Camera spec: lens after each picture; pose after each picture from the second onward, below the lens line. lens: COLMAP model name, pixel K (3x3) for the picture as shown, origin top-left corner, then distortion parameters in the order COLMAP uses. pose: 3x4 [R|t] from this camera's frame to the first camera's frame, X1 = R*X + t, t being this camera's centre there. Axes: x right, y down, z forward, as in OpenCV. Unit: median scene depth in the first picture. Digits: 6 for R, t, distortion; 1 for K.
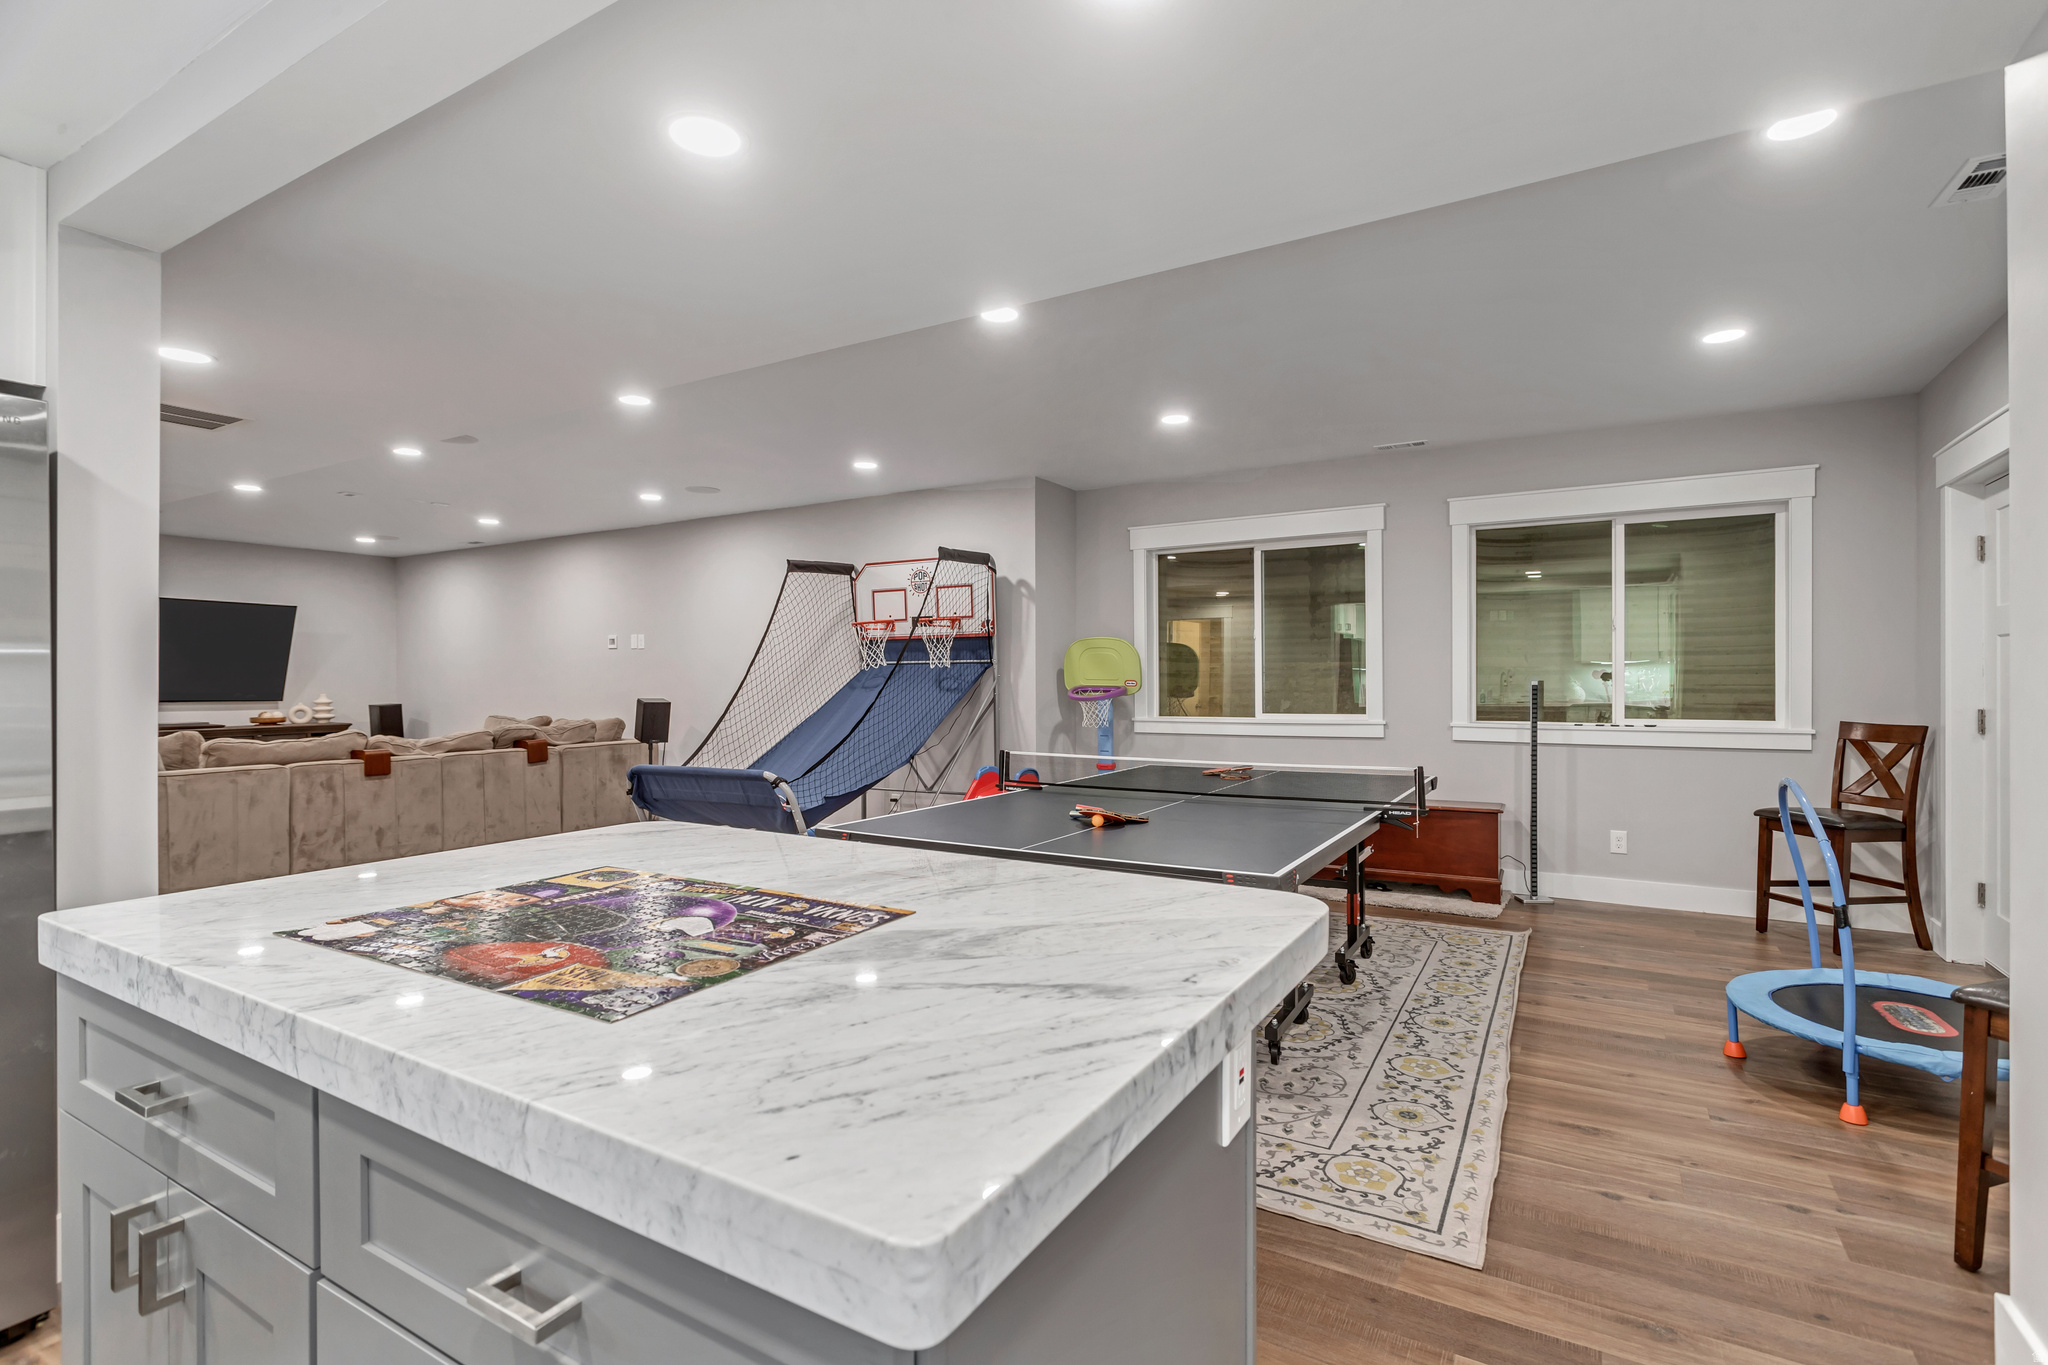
lens RADIAL K [[953.8, 0, 1024.0], [0, 953.8, 682.5], [0, 0, 1]] dist [0.000618, 0.000193]
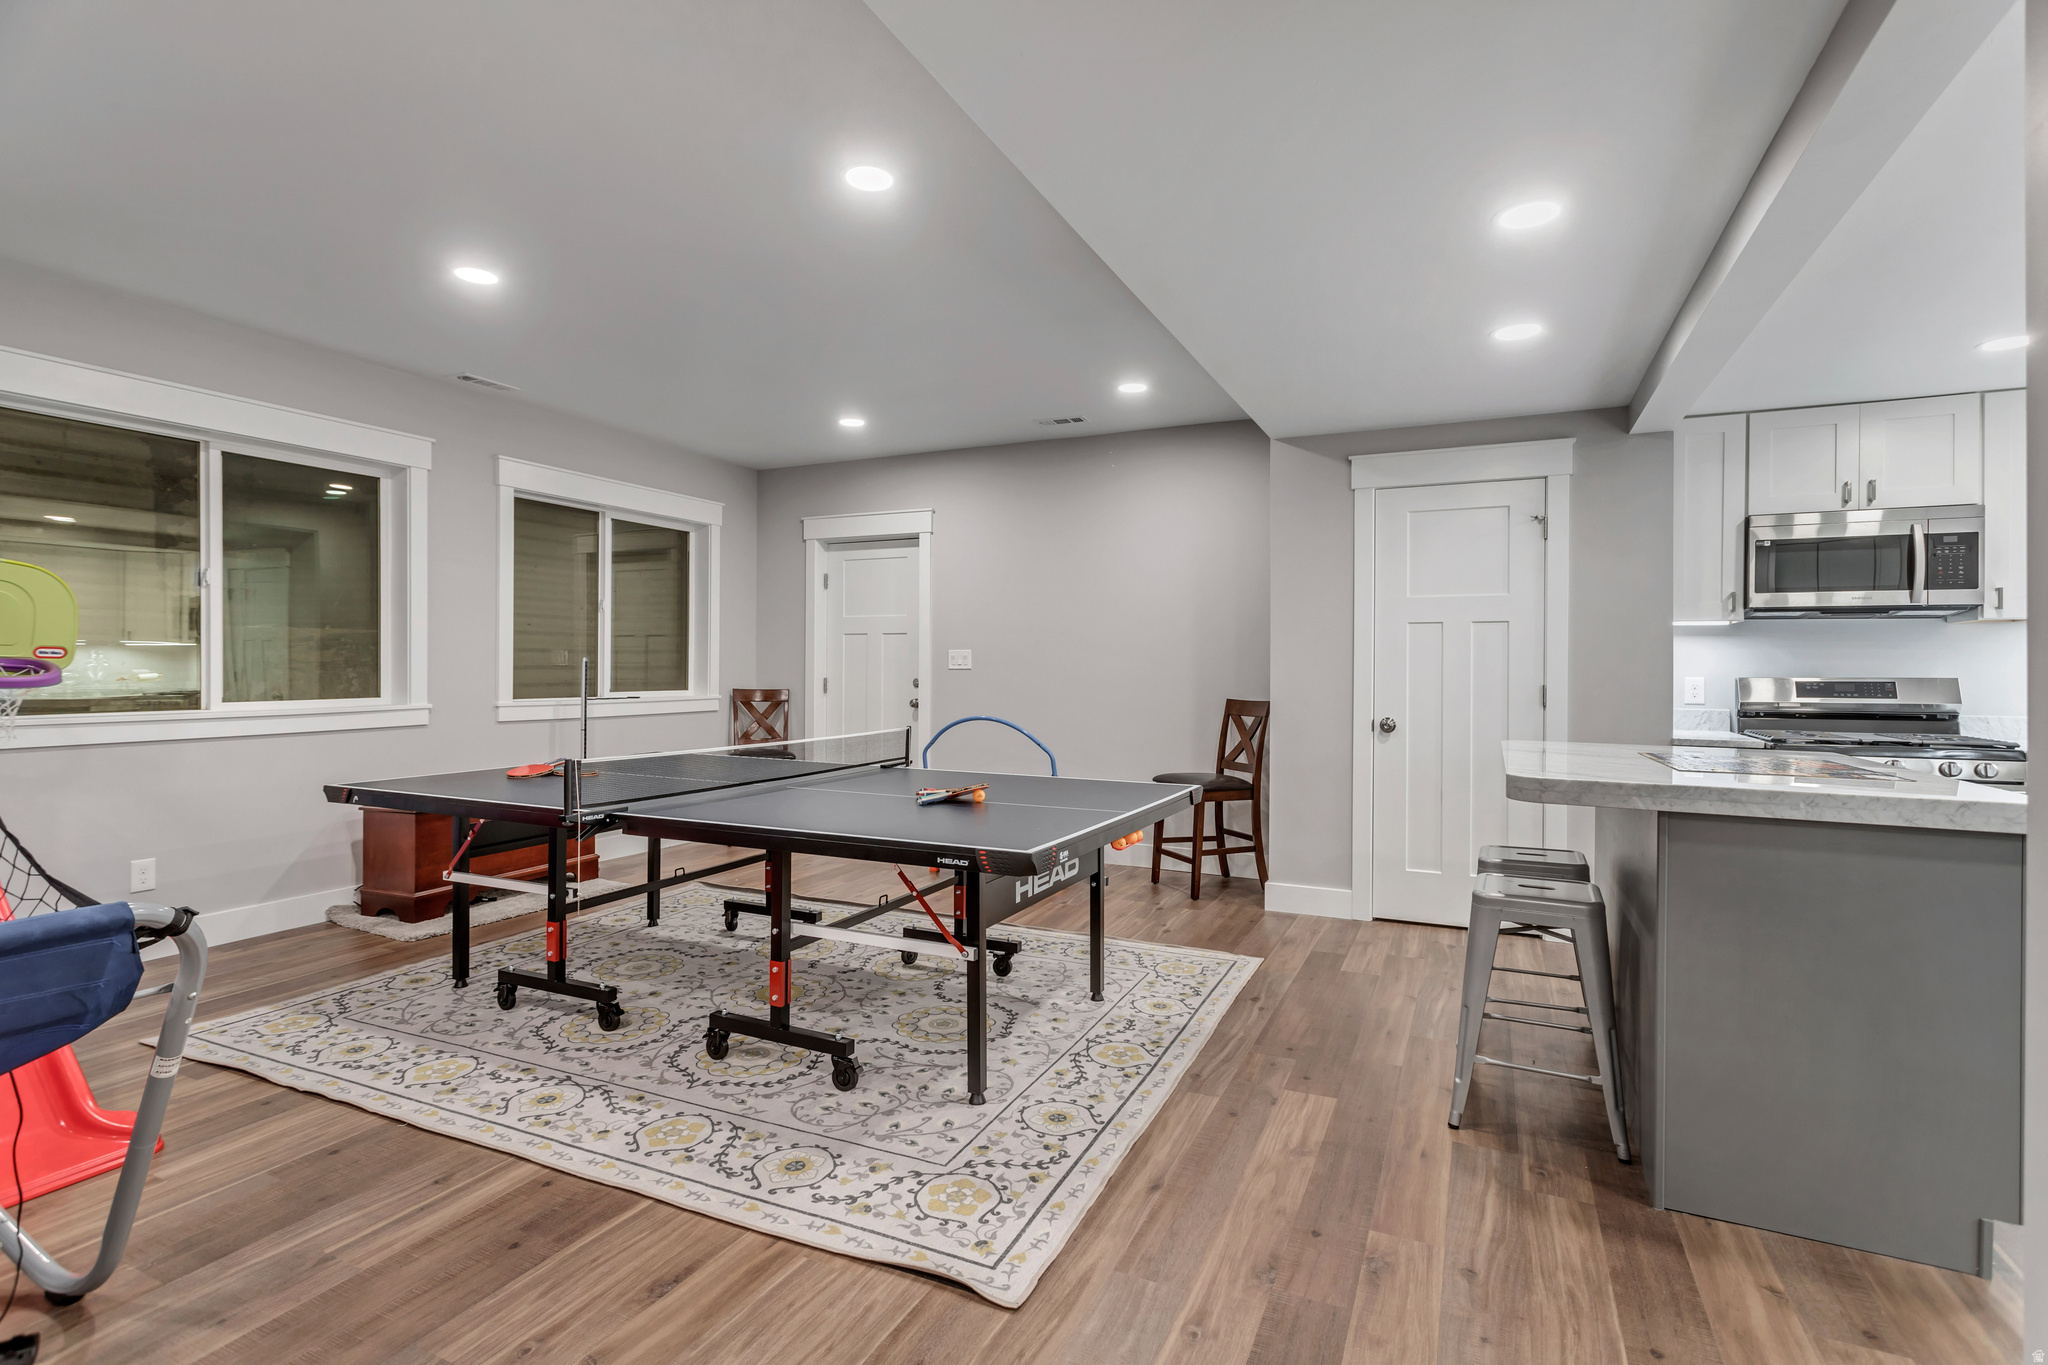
lens RADIAL K [[970.5, 0, 1024.1], [0, 970.5, 665.4], [0, 0, 1]] dist [0.004022, 0.000034]
pose [[-0.087993, 0.002205, 0.996119, -0.518180], [-0.007953, 0.999964, -0.002916, 0.005394], [-0.996089, -0.008178, -0.087972, 0.583104]]
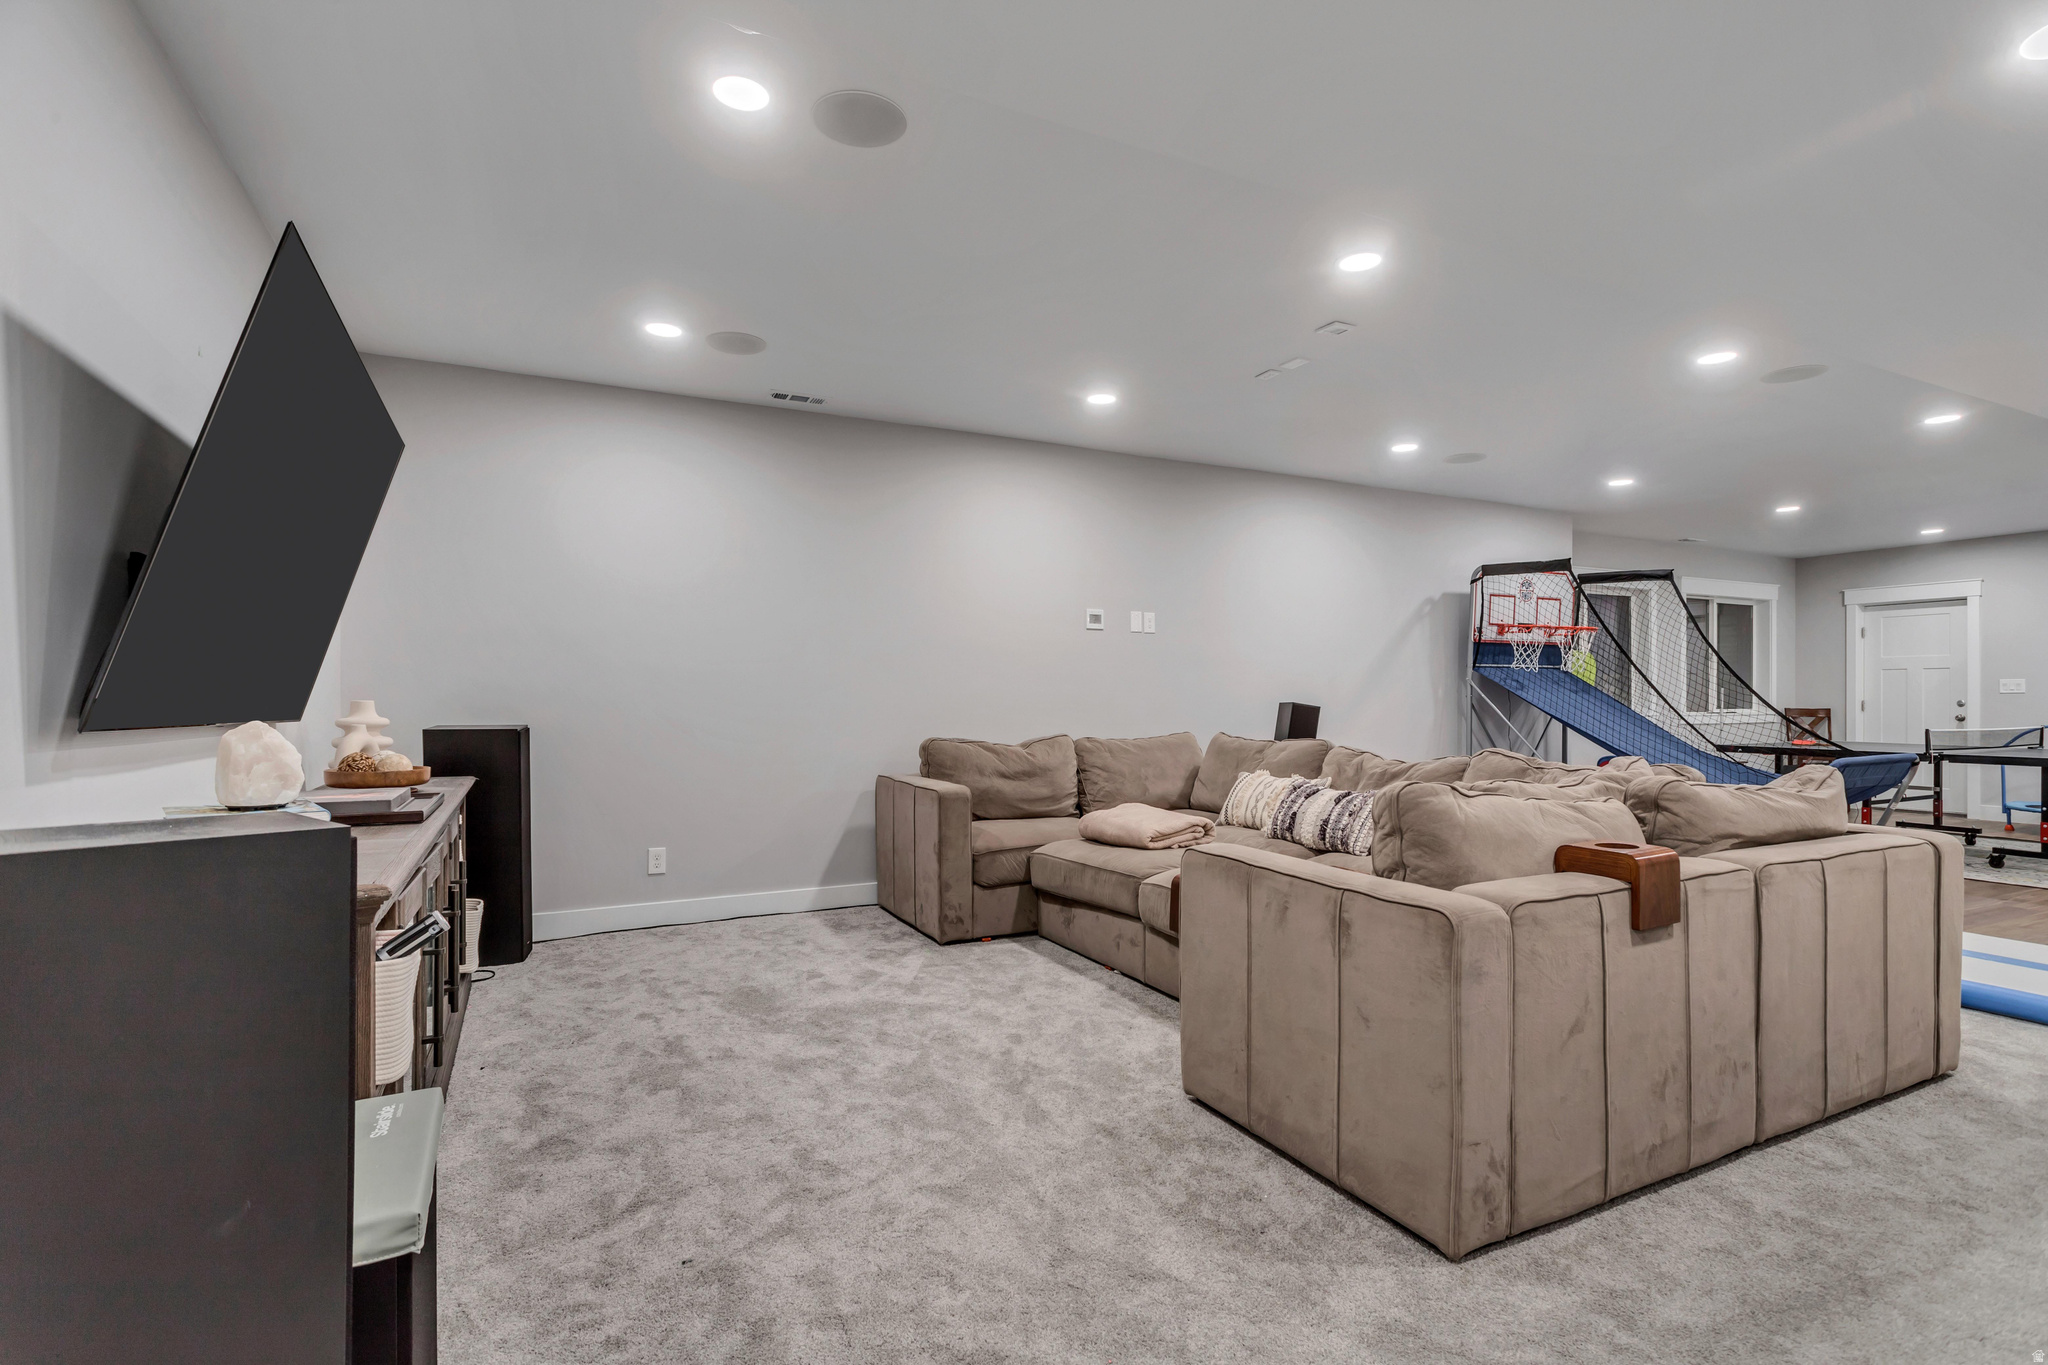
lens RADIAL K [[970.4, 0, 1026.9], [0, 970.4, 703.4], [0, 0, 1]] dist [0.001519, 0.000692]
pose [[0.543807, -0.003395, 0.839203, -1.563581], [-0.001540, 0.999986, 0.005043, 0.018156], [-0.839209, -0.004035, 0.543795, 1.037414]]
